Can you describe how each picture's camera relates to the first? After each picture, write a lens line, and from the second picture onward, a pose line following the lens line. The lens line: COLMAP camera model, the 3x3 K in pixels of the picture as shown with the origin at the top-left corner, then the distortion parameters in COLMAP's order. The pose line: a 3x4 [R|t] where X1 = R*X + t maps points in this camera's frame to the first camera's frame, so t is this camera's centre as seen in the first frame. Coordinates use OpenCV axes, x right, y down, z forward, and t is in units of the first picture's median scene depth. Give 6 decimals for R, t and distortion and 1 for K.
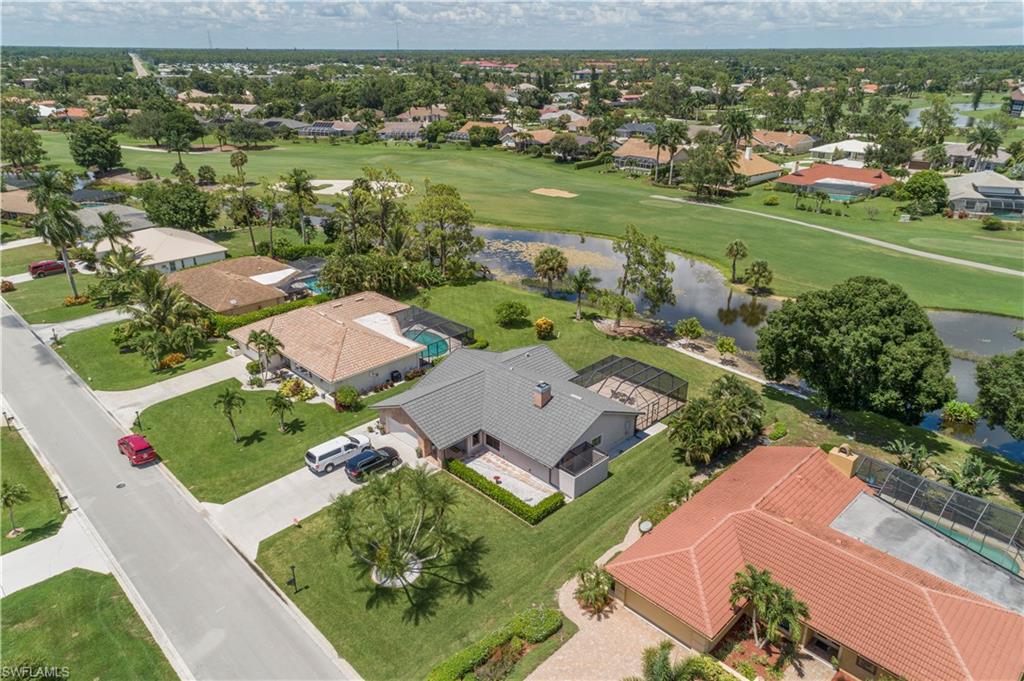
lens RADIAL K [[682.6, 0, 510.2], [0, 682.6, 342.4], [0, 0, 1]] dist [0.025155, 0.011054]
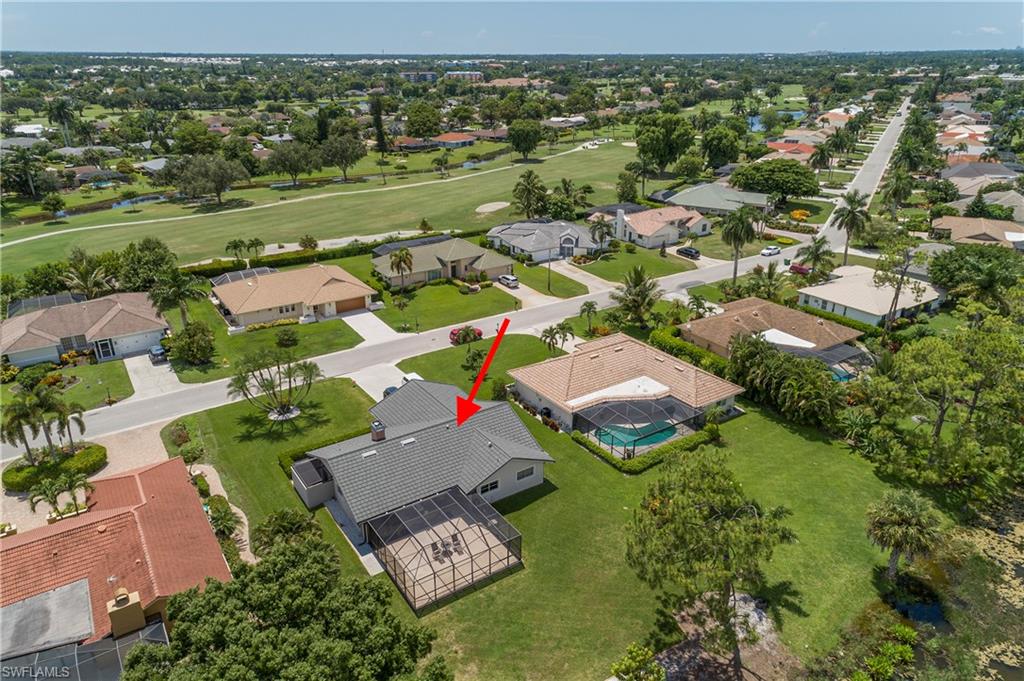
lens RADIAL K [[682.6, 0, 510.2], [0, 682.6, 342.4], [0, 0, 1]] dist [0.025155, 0.011054]
pose [[-0.186534, 0.384850, -0.903934, 0.616600], [-0.388558, 0.816165, 0.427664, -0.384453], [0.902346, 0.431005, -0.002706, 0.763681]]
